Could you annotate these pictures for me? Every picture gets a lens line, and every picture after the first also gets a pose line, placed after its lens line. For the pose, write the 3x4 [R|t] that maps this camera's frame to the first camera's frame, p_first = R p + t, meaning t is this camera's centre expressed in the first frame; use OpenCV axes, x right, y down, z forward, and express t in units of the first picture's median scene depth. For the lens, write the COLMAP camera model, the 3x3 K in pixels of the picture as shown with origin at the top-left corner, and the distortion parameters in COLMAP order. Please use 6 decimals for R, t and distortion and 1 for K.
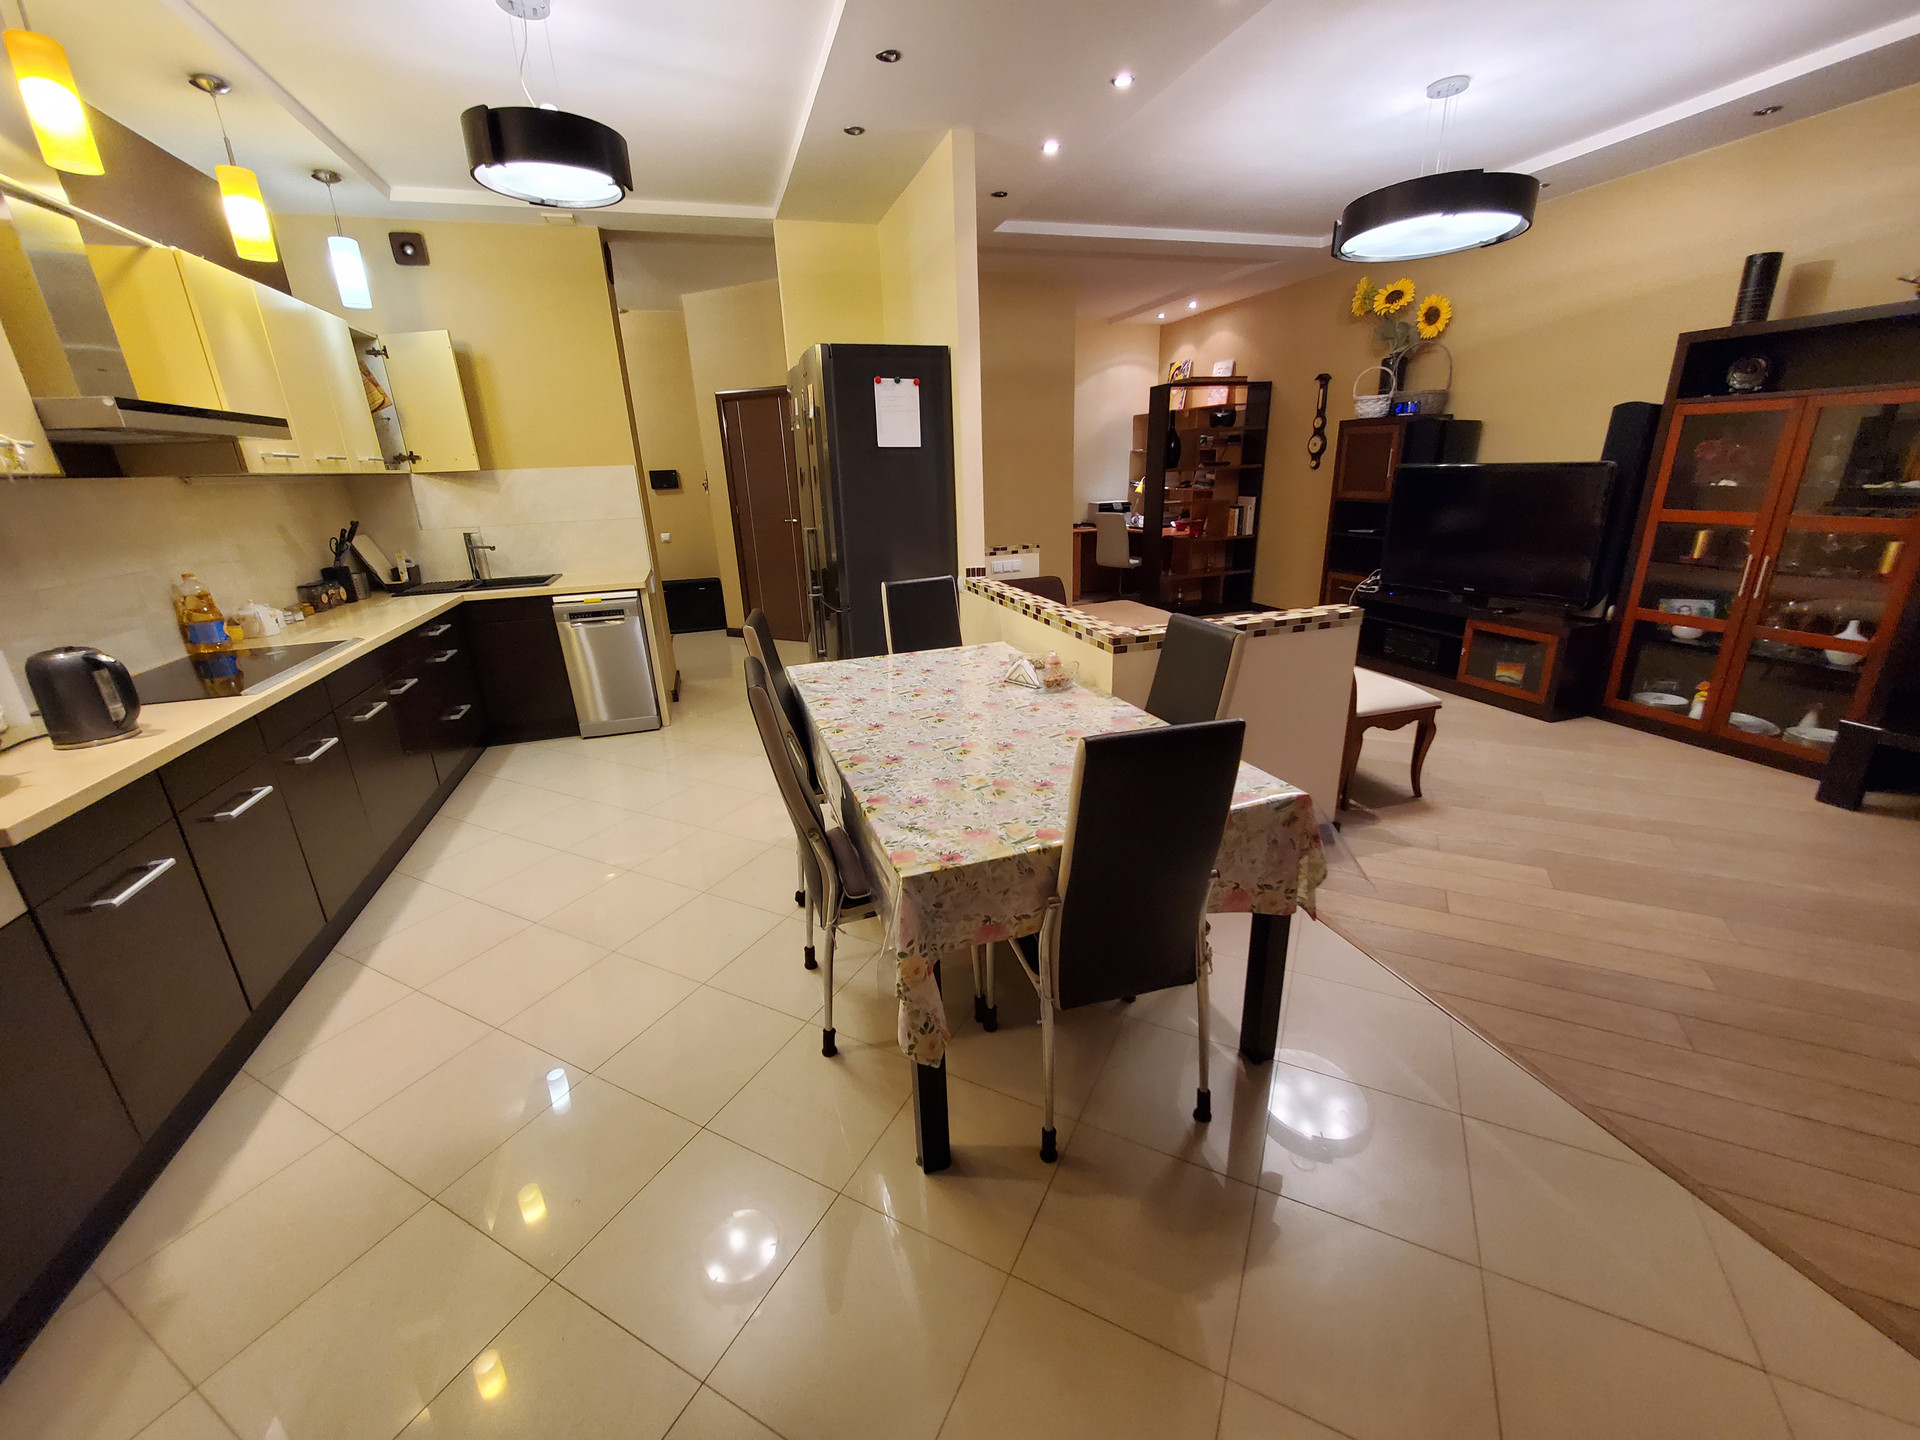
lens RADIAL K [[764.5, 0, 958.2], [0, 764.5, 721.8], [0, 0, 1]] dist [0.001614, -0.001767]
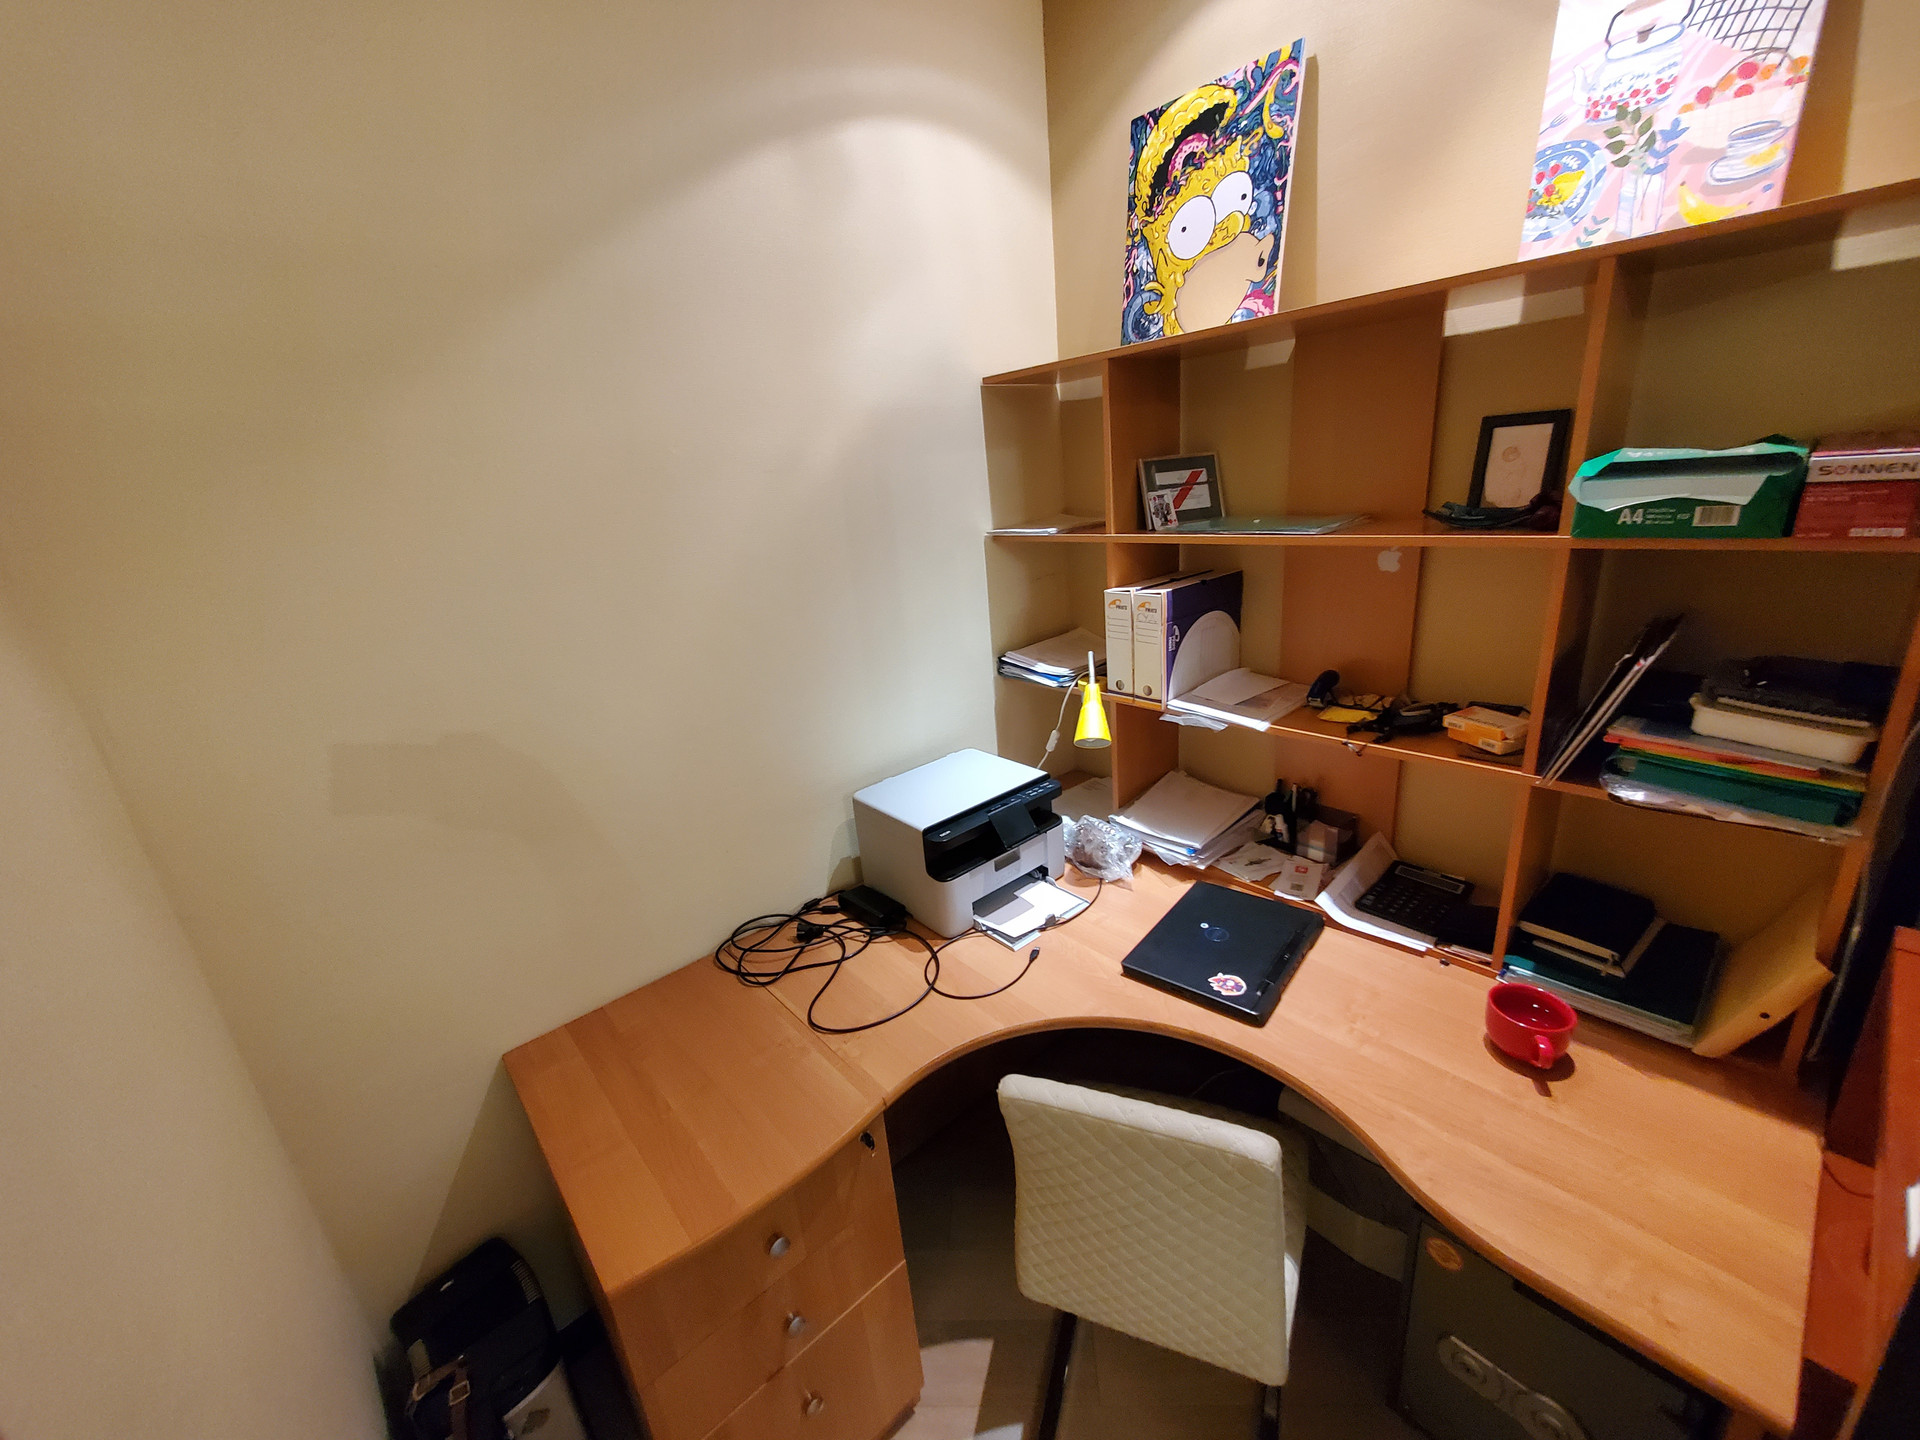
lens RADIAL K [[764.5, 0, 961.4], [0, 764.5, 719.4], [0, 0, 1]] dist [0.001614, -0.001767]
pose [[0.913546, -0.167414, 0.370683, 0.128384], [0.177107, 0.984159, 0.008004, -0.311628], [-0.366151, 0.058339, 0.928725, 0.815325]]
